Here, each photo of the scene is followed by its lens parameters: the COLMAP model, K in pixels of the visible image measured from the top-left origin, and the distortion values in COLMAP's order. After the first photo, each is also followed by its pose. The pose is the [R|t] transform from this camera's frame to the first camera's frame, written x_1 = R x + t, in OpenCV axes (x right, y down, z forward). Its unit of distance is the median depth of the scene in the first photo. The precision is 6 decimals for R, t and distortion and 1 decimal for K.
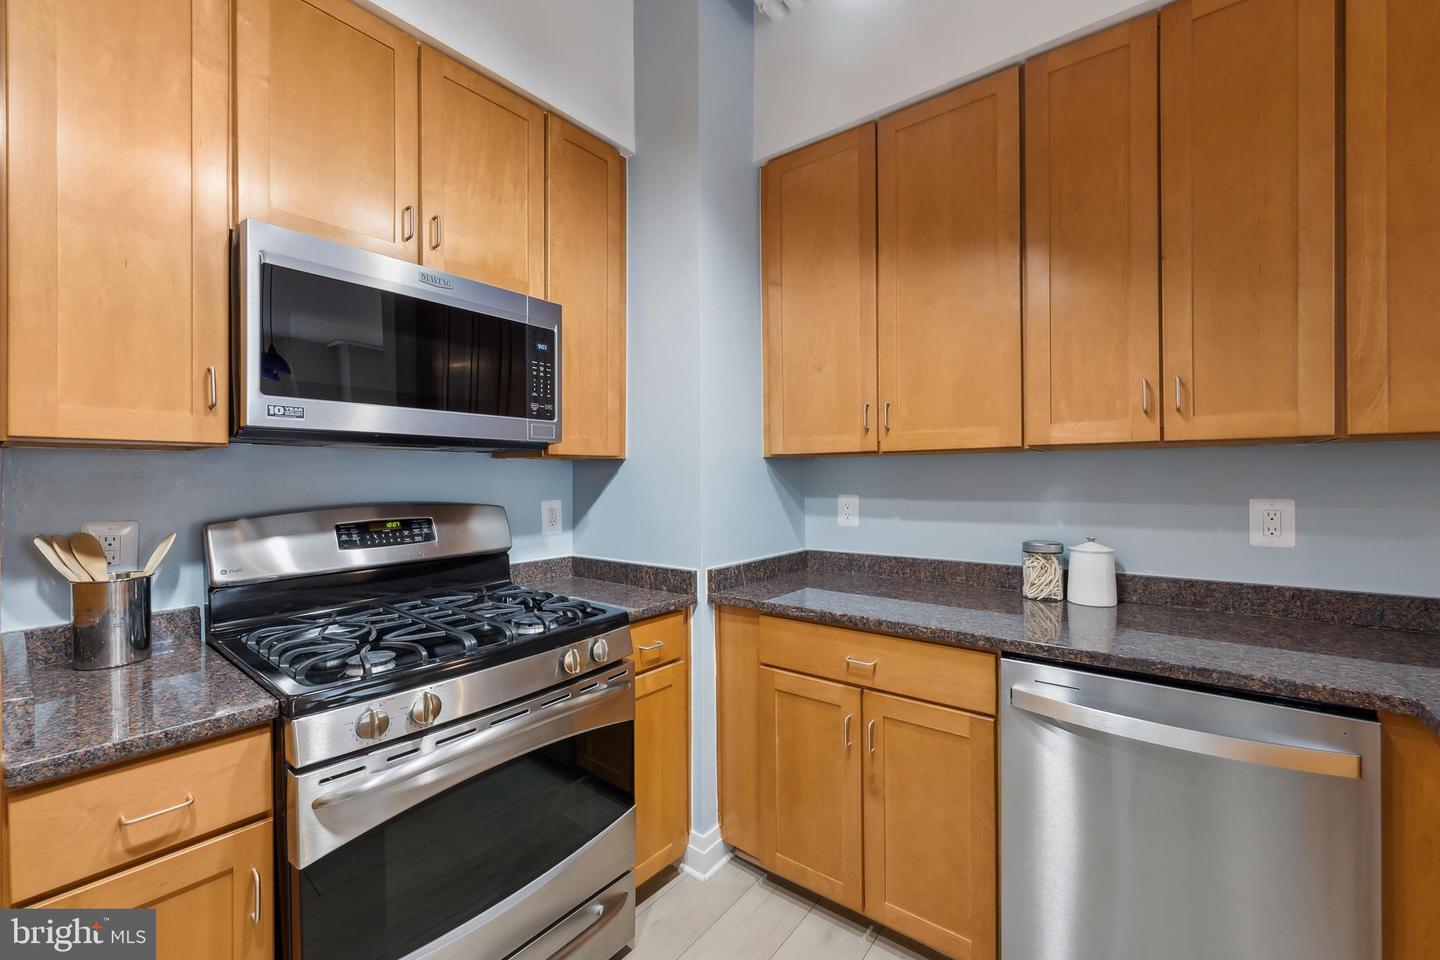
lens RADIAL K [[589.8, 0, 717.2], [0, 589.8, 479.5], [0, 0, 1]] dist [-0.000641, -0.000158]
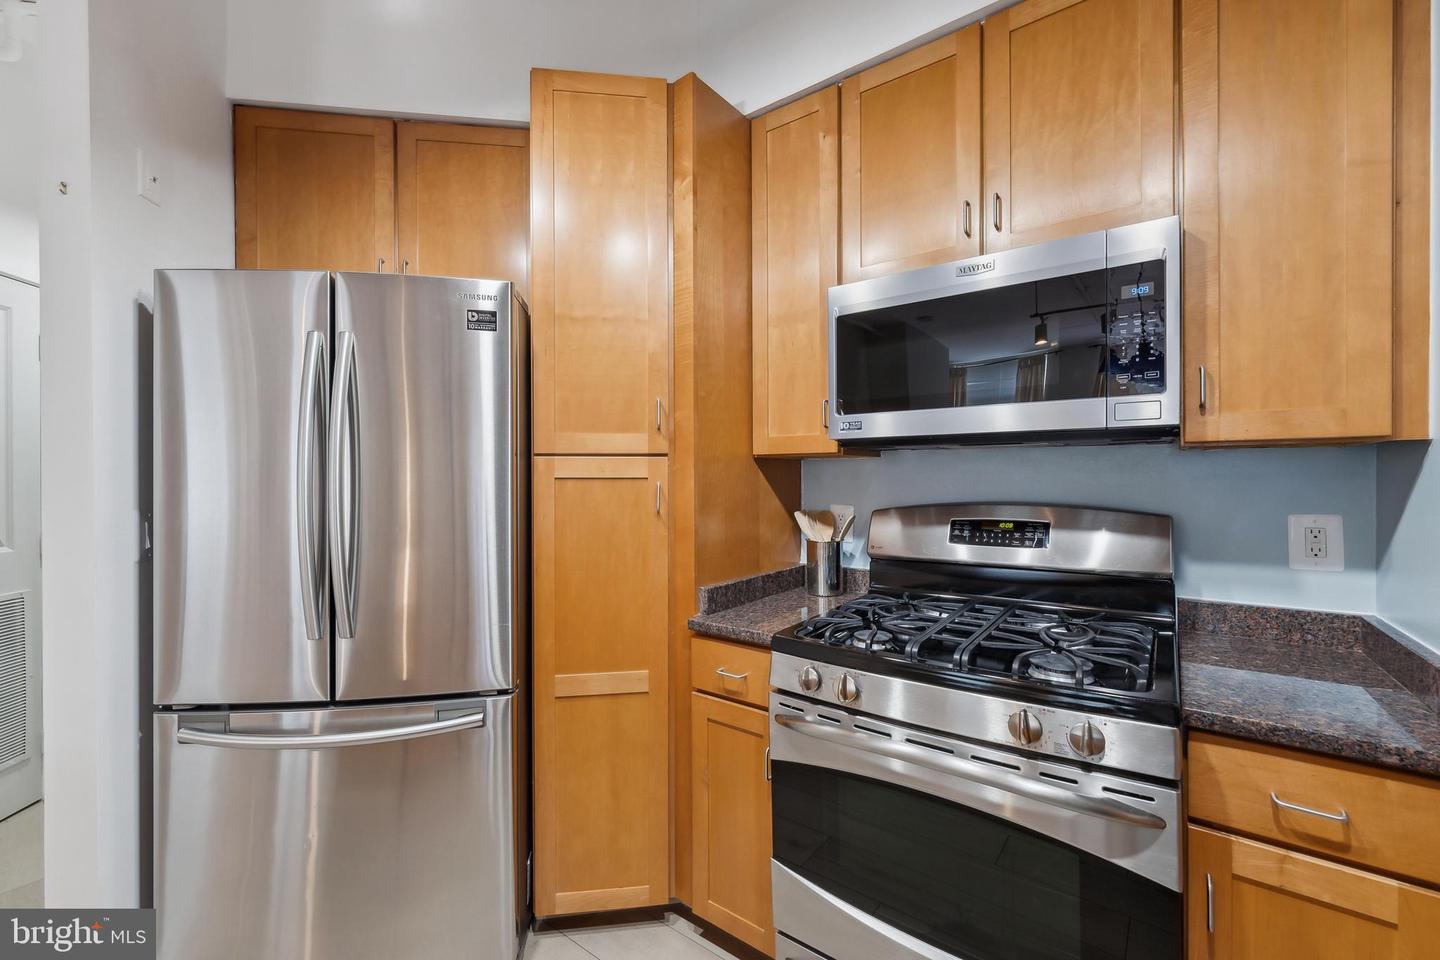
lens RADIAL K [[589.8, 0, 717.2], [0, 589.8, 479.5], [0, 0, 1]] dist [-0.000641, -0.000158]
pose [[0.022435, 0.011700, -0.999680, 0.412668], [0.000272, 0.999931, 0.011709, -0.010432], [0.999748, -0.000534, 0.022430, 0.505593]]
